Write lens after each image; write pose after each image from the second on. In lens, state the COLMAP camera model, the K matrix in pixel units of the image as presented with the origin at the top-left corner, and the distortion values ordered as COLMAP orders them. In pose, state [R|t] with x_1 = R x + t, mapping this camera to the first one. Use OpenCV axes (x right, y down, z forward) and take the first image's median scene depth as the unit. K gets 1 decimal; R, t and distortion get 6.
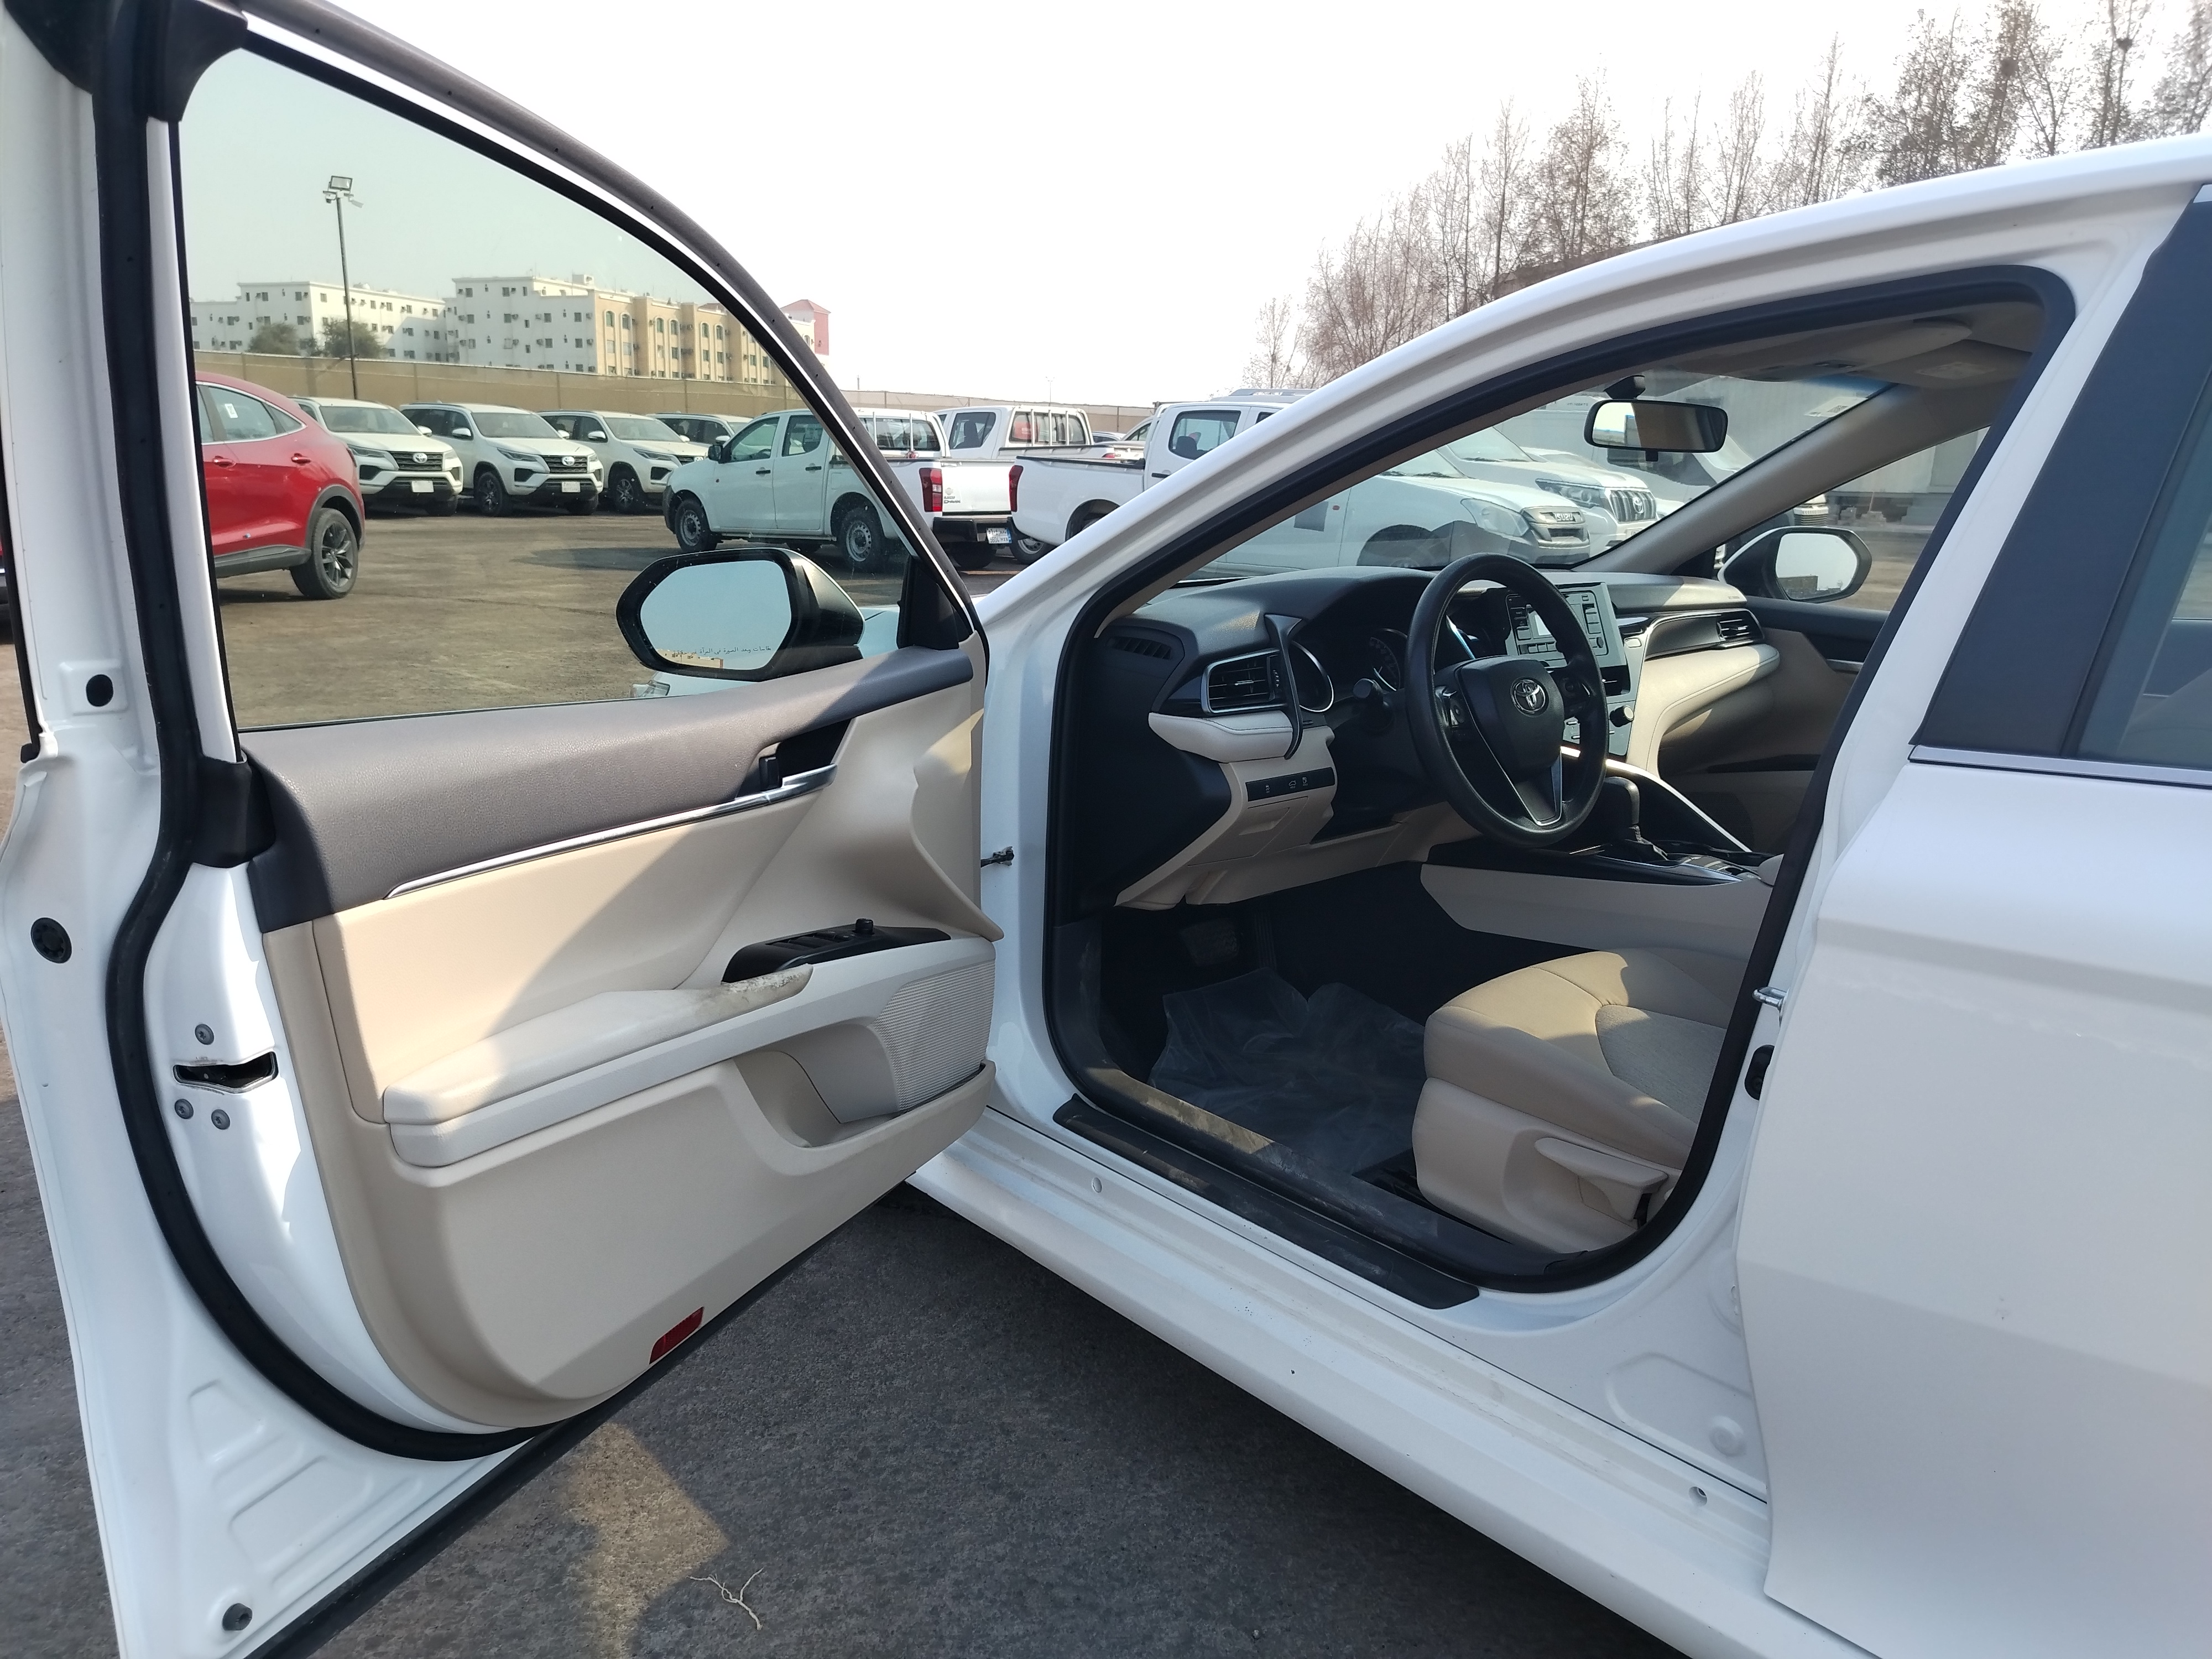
lens RADIAL K [[1621.8, 0, 1013.0], [0, 1621.8, 826.8], [0, 0, 1]] dist [-0.003434, -0.010481]
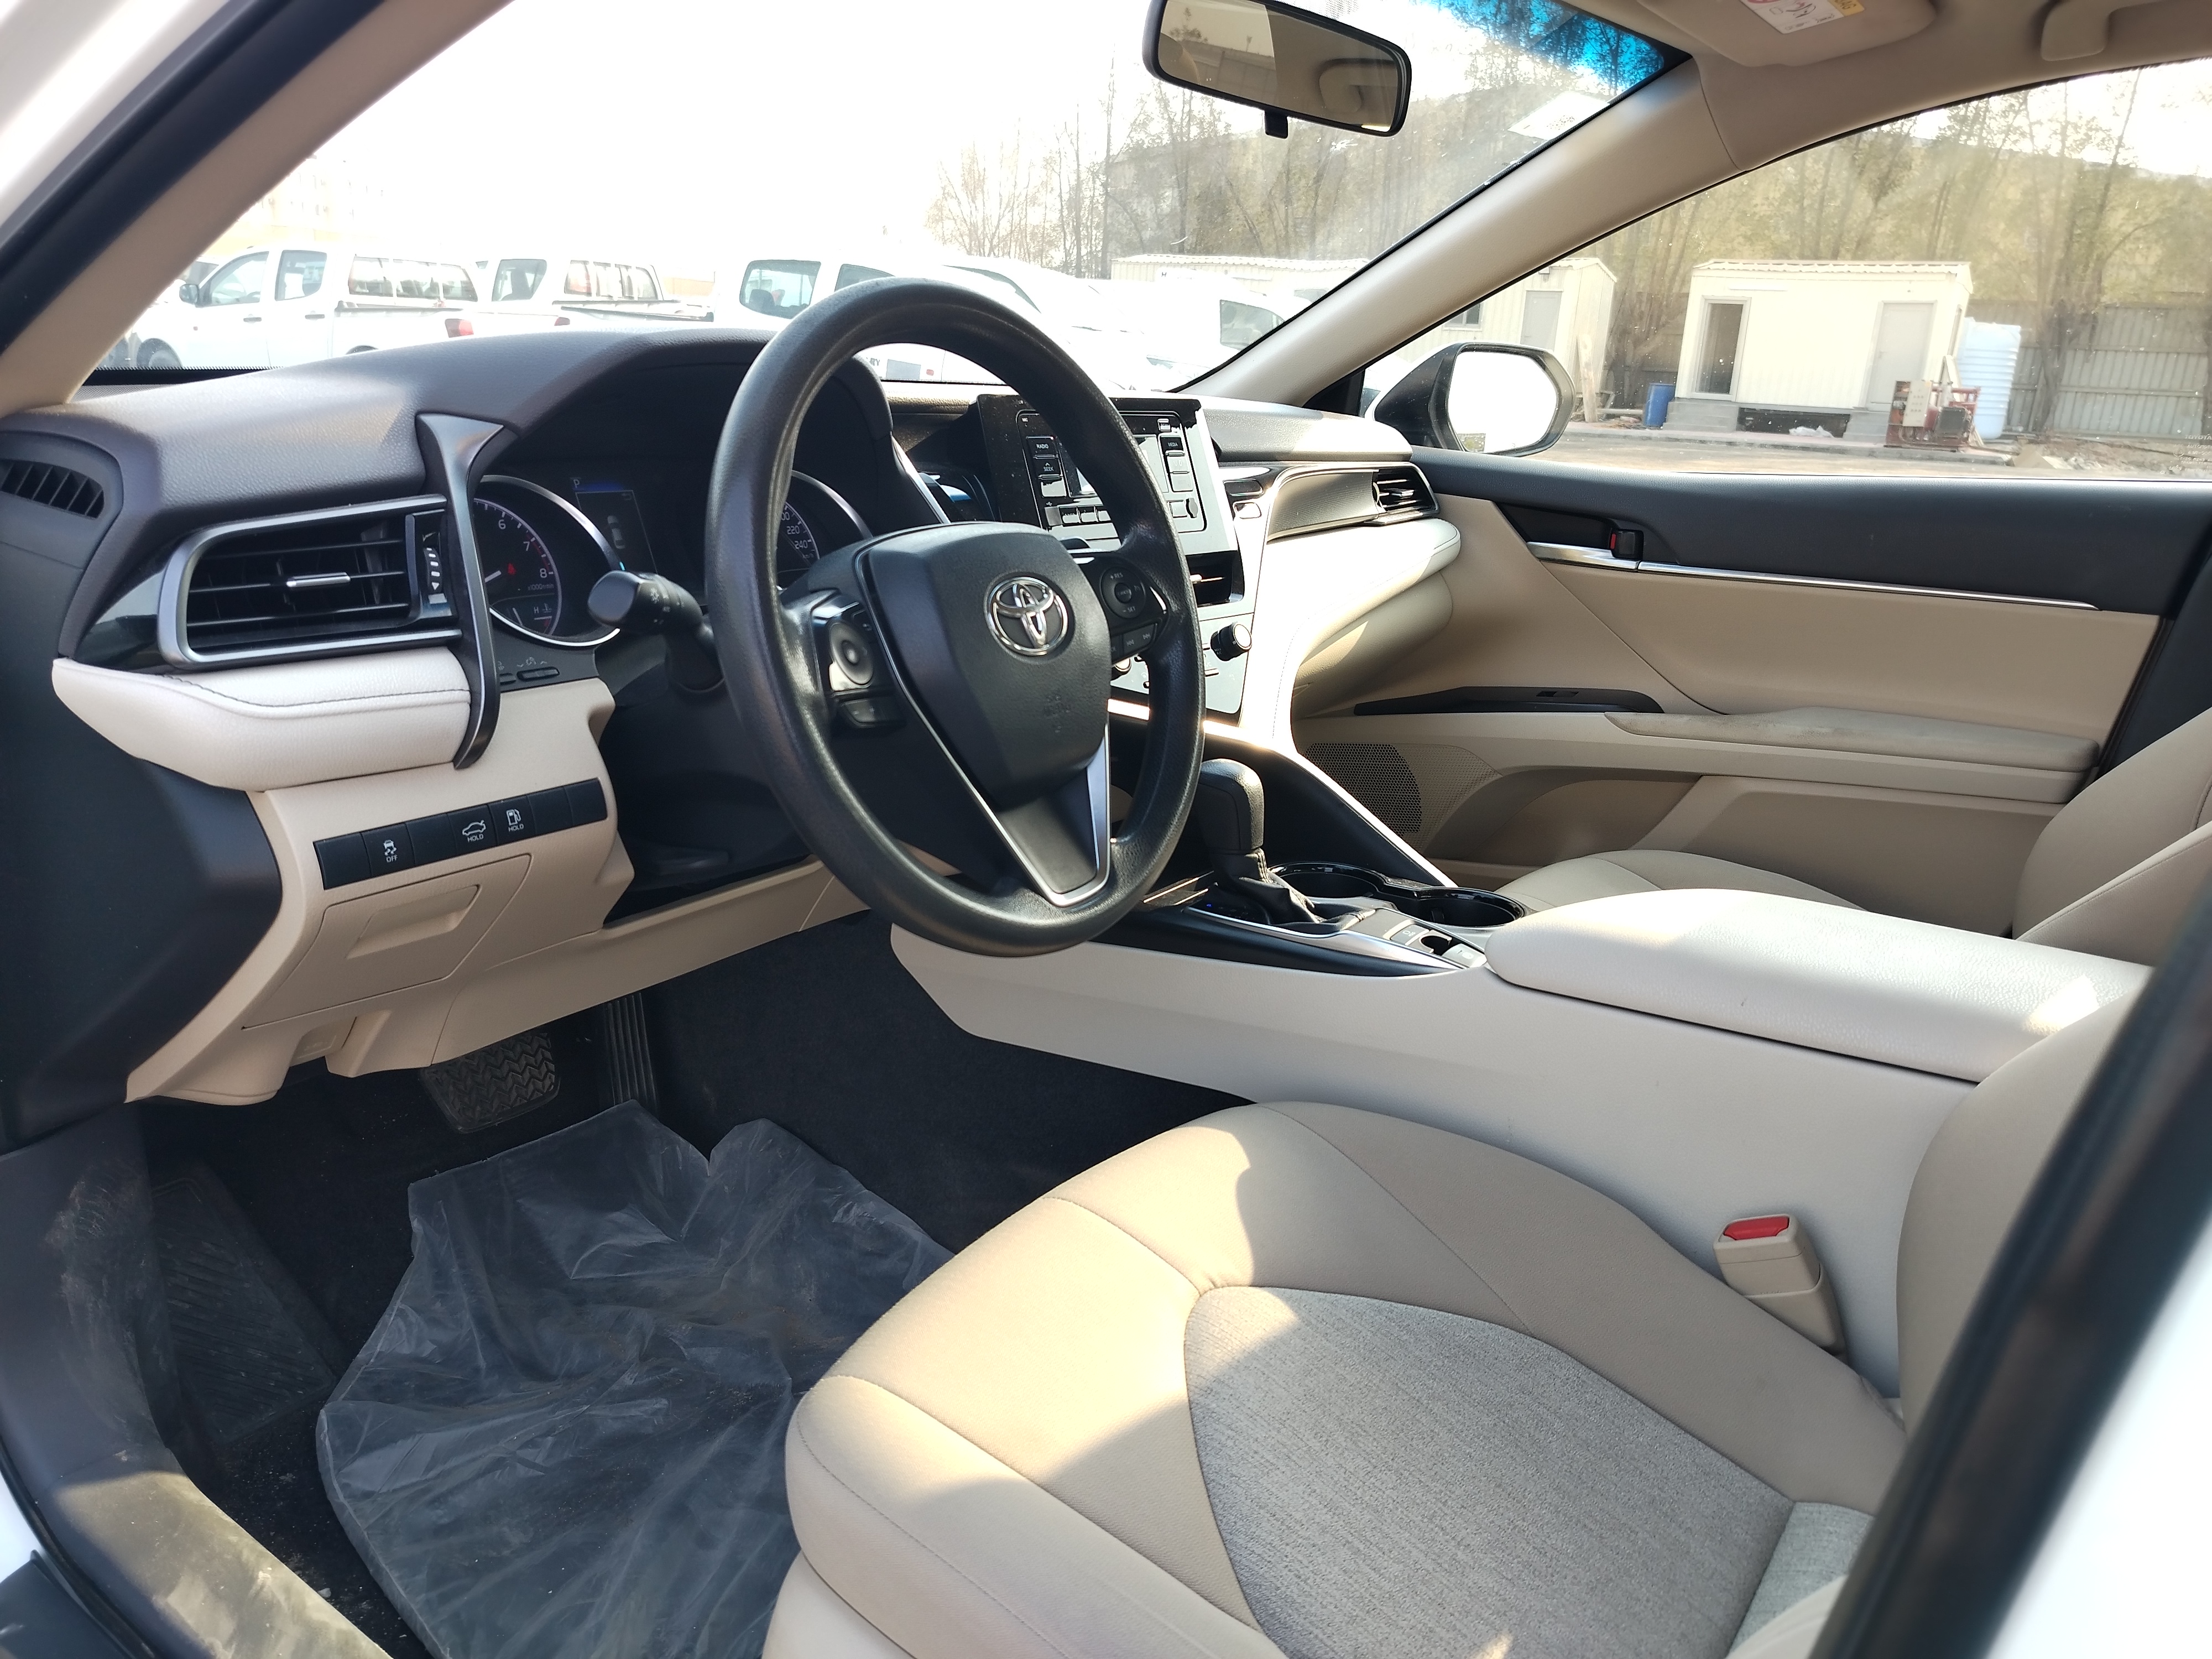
lens RADIAL K [[1579.1, 0, 1106.0], [0, 1579.1, 829.5], [0, 0, 1]] dist [0.003198, -0.004042]
pose [[0.961958, -0.042864, 0.269812, 0.070013], [0.023838, 0.997017, 0.073403, -0.016674], [-0.272154, -0.064179, 0.960111, 0.183745]]
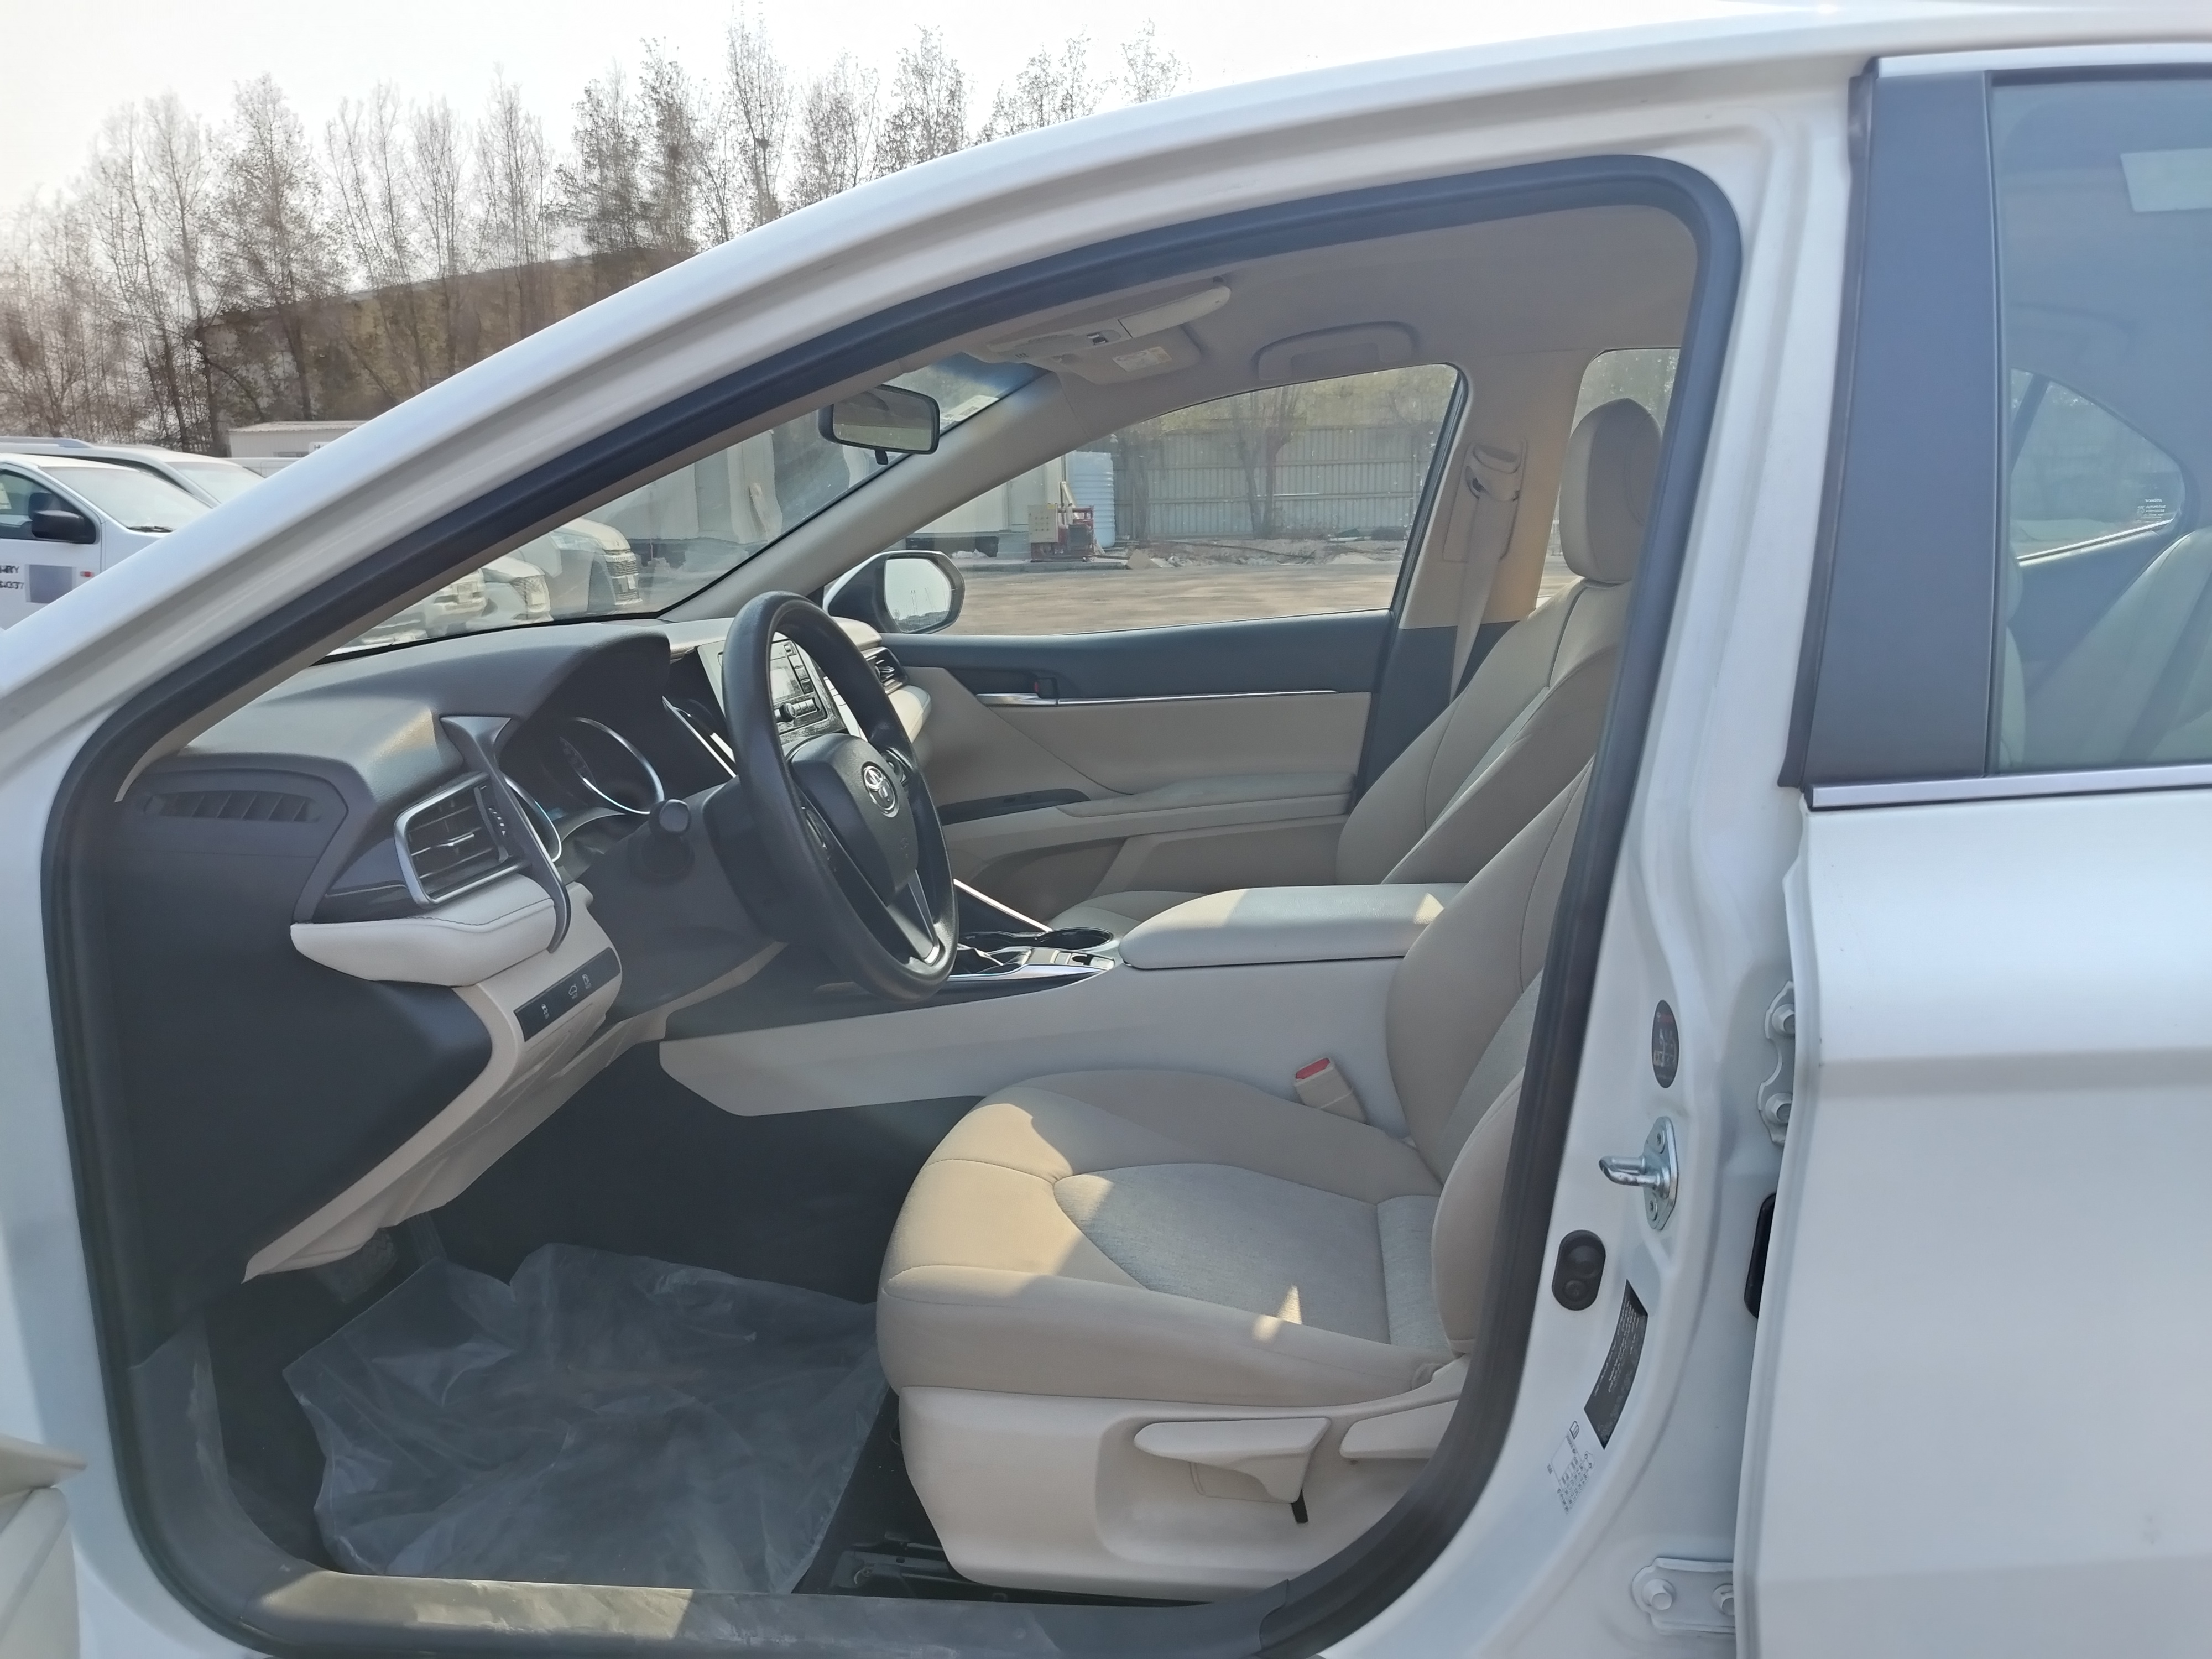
lens RADIAL K [[1592.7, 0, 1106.0], [0, 1592.7, 829.5], [0, 0, 1]] dist [0.055425, -0.047528]
pose [[0.703618, -0.167709, 0.690503, -0.028526], [0.191555, 0.980541, 0.042960, -0.023313], [-0.684272, 0.102042, 0.722052, 0.138021]]
